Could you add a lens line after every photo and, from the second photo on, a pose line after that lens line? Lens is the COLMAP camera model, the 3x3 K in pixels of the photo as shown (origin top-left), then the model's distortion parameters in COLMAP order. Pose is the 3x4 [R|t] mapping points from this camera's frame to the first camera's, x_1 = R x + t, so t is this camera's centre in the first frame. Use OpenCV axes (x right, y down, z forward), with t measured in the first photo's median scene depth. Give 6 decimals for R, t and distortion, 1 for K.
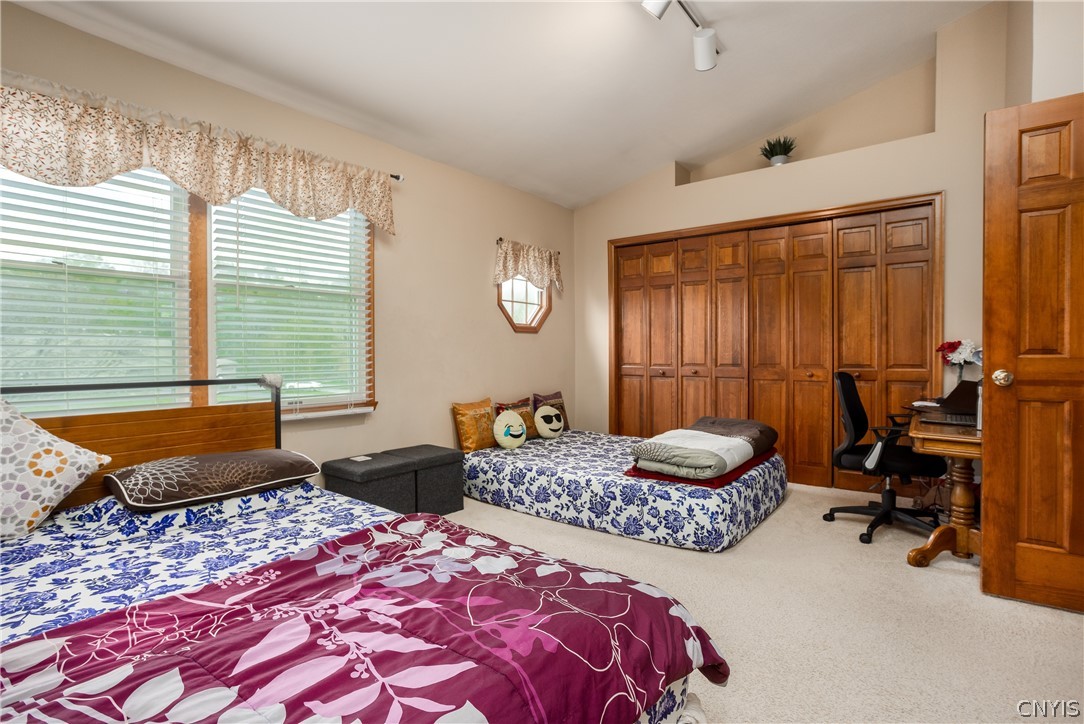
lens RADIAL K [[526.2, 0, 535.0], [0, 526.2, 357.1], [0, 0, 1]] dist [-0.021700, 0.009269]
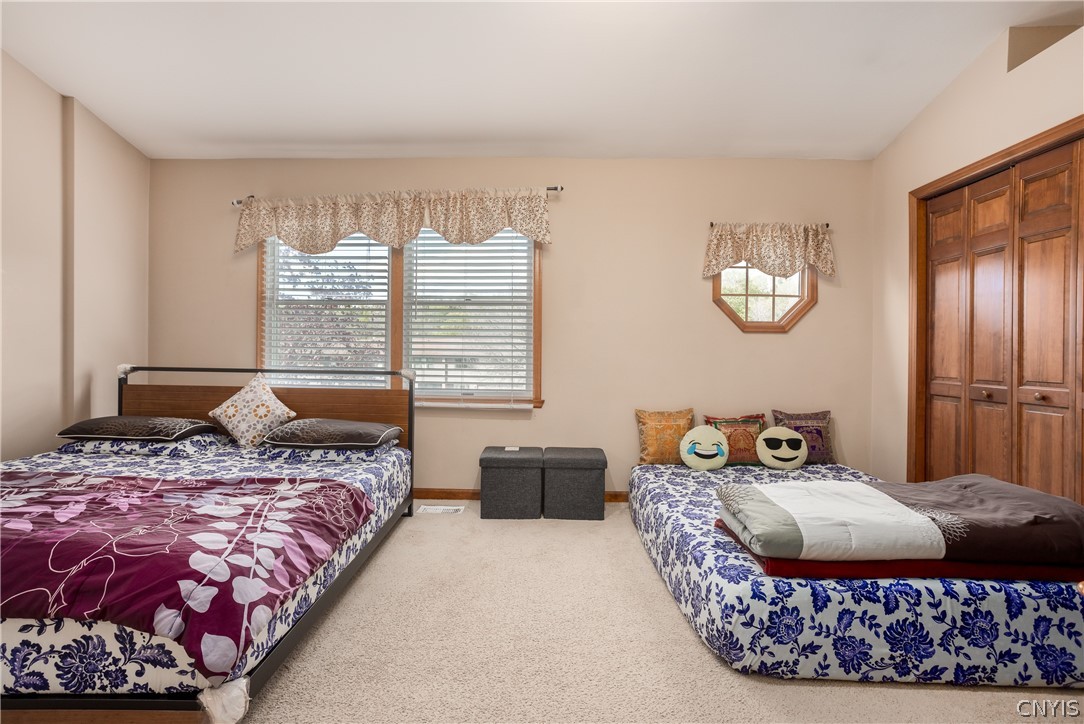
lens RADIAL K [[526.2, 0, 531.9], [0, 526.2, 356.3], [0, 0, 1]] dist [-0.021700, 0.009269]
pose [[0.604450, 0.012585, -0.796544, 0.466580], [-0.021446, 0.999770, -0.000479, -0.003175], [0.796354, 0.017373, 0.604581, 0.274340]]
